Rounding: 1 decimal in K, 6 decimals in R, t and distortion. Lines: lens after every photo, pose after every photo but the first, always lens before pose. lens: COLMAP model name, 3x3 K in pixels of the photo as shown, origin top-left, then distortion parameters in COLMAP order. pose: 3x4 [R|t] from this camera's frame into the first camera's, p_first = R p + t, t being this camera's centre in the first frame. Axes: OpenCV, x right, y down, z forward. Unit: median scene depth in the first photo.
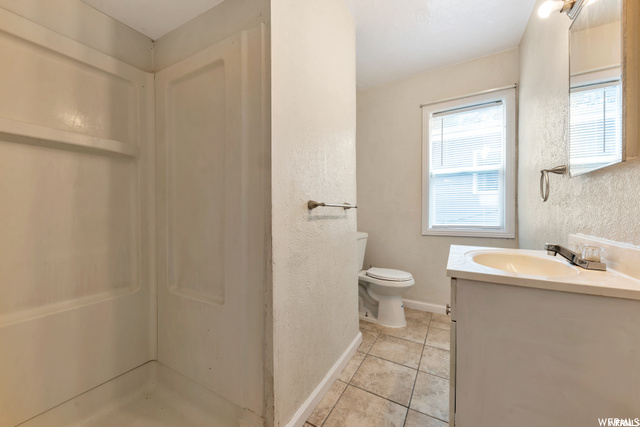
lens RADIAL K [[244.3, 0, 319.6], [0, 244.3, 213.1], [0, 0, 1]] dist [0.002285, -0.001797]
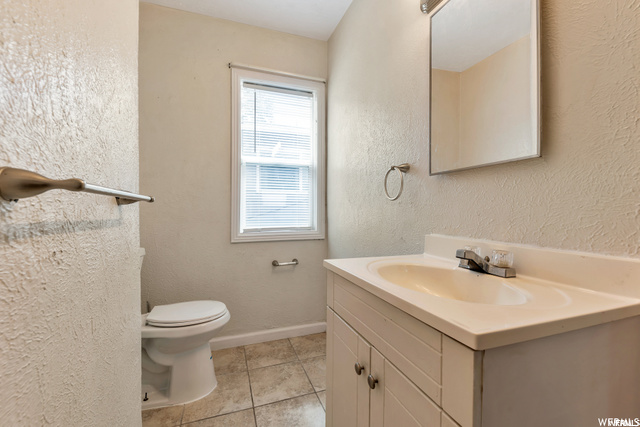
lens RADIAL K [[271.9, 0, 320.5], [0, 271.9, 209.4], [0, 0, 1]] dist [0.012087, -0.000385]
pose [[0.652152, 0.007251, 0.758054, -0.023637], [0.001520, 0.999940, -0.010873, -0.001201], [-0.758087, 0.008242, 0.652101, 0.307012]]
